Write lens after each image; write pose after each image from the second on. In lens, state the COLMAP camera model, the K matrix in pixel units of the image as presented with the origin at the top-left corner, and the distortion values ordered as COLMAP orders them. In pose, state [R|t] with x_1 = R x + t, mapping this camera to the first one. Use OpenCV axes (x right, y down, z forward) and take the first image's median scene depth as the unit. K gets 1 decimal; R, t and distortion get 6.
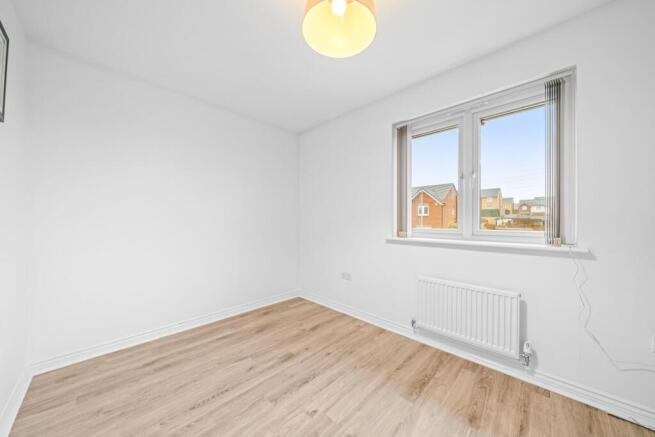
lens RADIAL K [[226.3, 0, 327.3], [0, 226.3, 224.8], [0, 0, 1]] dist [0.000227, 0.000031]
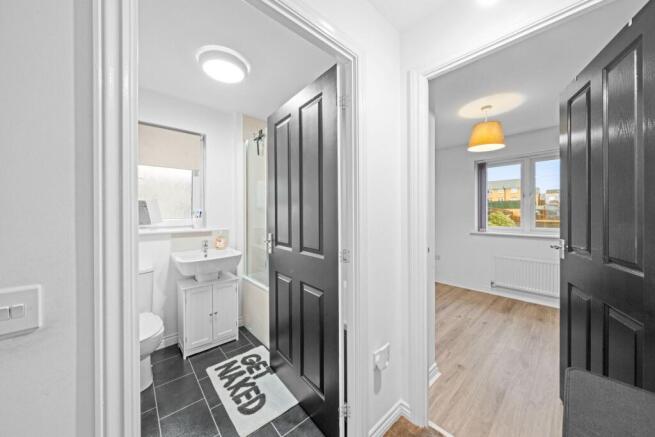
lens RADIAL K [[228.3, 0, 326.0], [0, 228.3, 214.5], [0, 0, 1]] dist [-0.009219, -0.000061]
pose [[0.997719, -0.002986, -0.067438, -0.860119], [0.002388, 0.999957, -0.008957, -0.070710], [0.067462, 0.008776, 0.997683, -0.886072]]
